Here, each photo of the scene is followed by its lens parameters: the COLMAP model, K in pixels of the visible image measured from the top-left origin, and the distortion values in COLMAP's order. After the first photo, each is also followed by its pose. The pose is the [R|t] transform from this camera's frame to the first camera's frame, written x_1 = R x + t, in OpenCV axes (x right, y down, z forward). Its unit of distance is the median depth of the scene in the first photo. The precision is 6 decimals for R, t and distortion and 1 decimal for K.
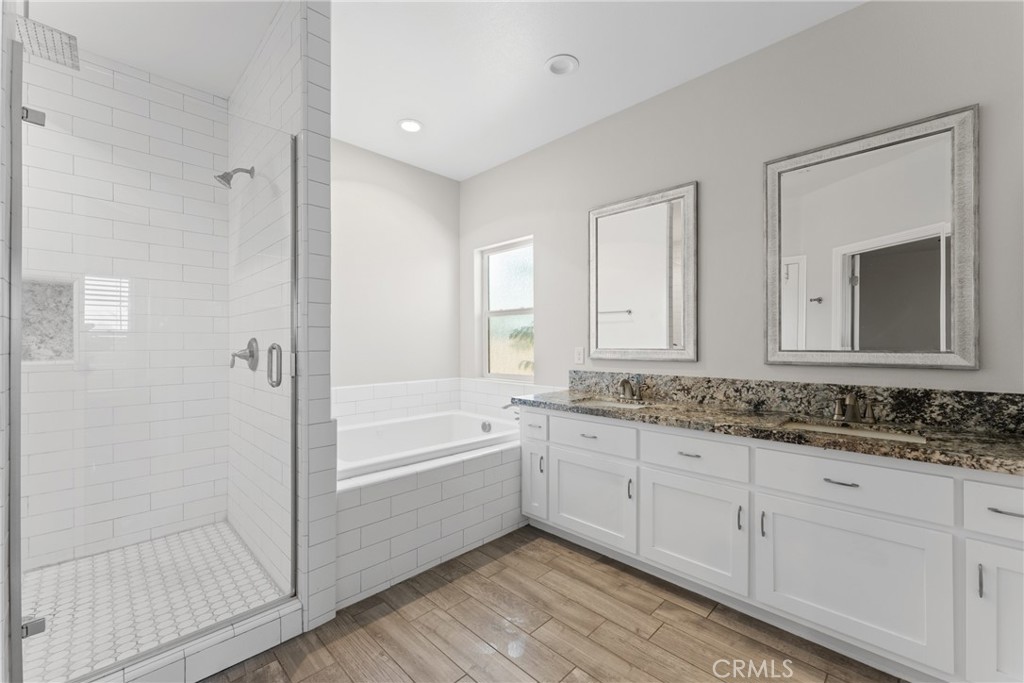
lens RADIAL K [[413.3, 0, 519.0], [0, 413.3, 340.3], [0, 0, 1]] dist [0.001862, 0.000107]
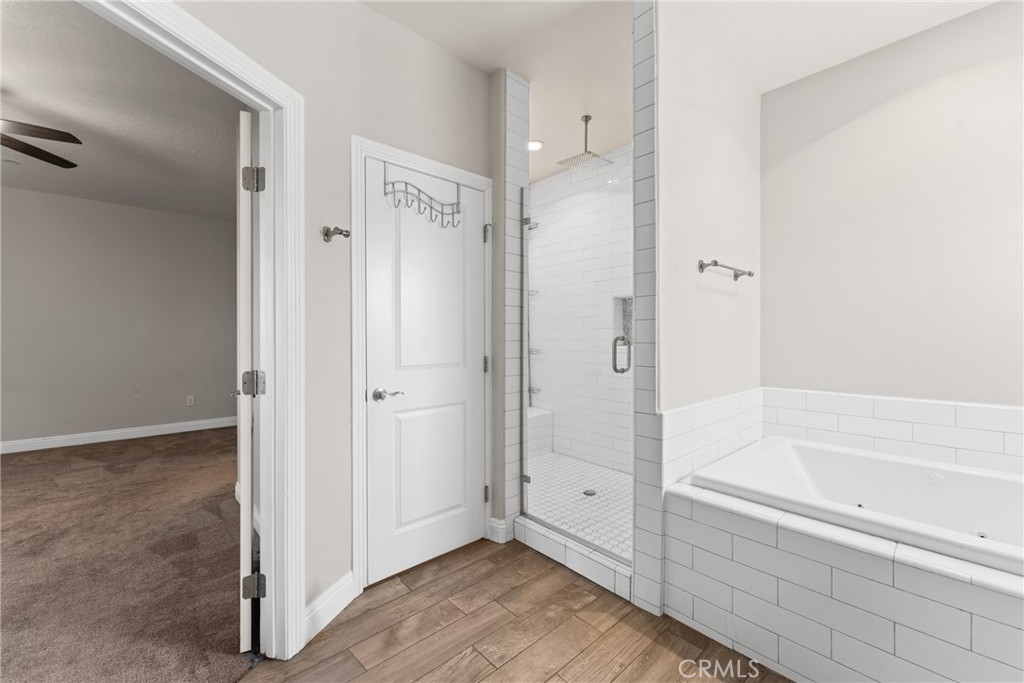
lens RADIAL K [[413.3, 0, 514.3], [0, 413.3, 338.9], [0, 0, 1]] dist [0.001862, 0.000107]
pose [[-0.051168, 0.006472, -0.998669, 0.573241], [0.002344, 0.999977, 0.006361, 0.009045], [0.998687, -0.002016, -0.051182, 0.751368]]
